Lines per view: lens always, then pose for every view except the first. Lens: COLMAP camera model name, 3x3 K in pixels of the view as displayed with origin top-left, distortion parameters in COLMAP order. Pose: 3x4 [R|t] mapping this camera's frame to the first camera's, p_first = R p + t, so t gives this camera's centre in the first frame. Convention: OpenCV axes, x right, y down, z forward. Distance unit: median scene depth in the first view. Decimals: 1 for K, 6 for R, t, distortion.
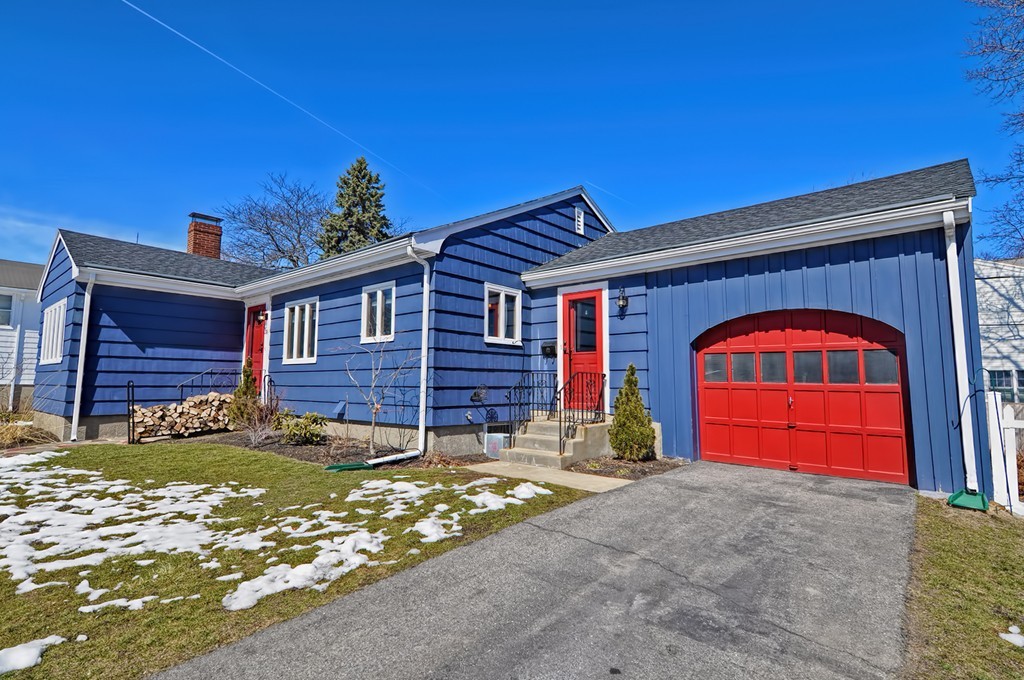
lens RADIAL K [[514.2, 0, 512.8], [0, 514.2, 328.3], [0, 0, 1]] dist [0.001664, 0.000042]
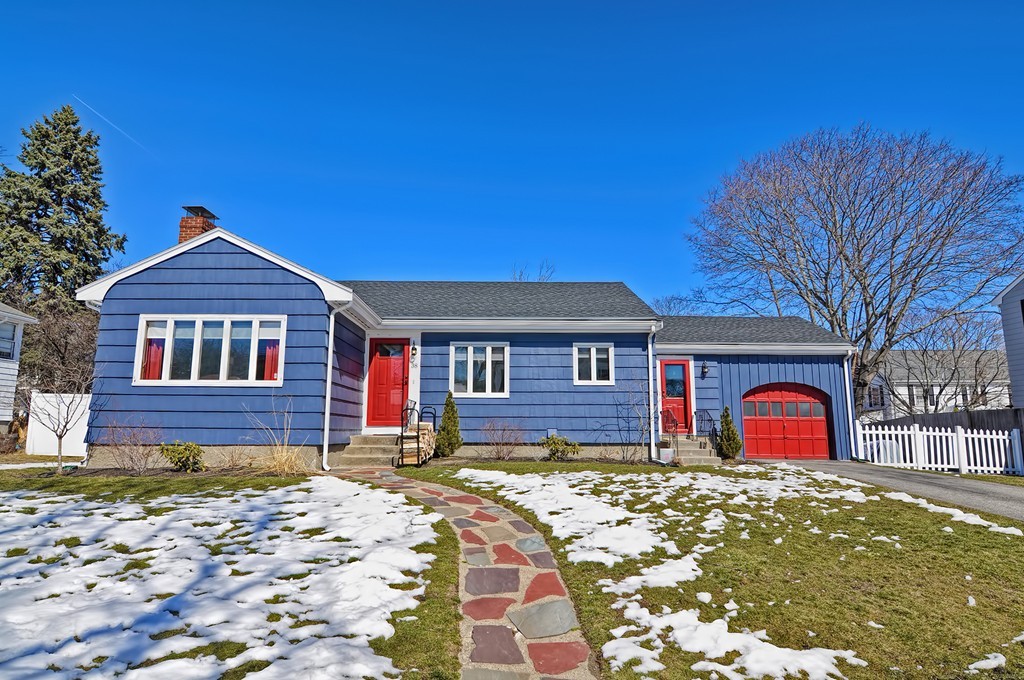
lens RADIAL K [[559.6, 0, 510.7], [0, 559.6, 340.9], [0, 0, 1]] dist [-0.001791, -0.000429]
pose [[0.744677, 0.101439, 0.659671, -1.516717], [-0.072385, 0.994828, -0.071265, 0.033969], [-0.663488, 0.005319, 0.748168, 0.028357]]
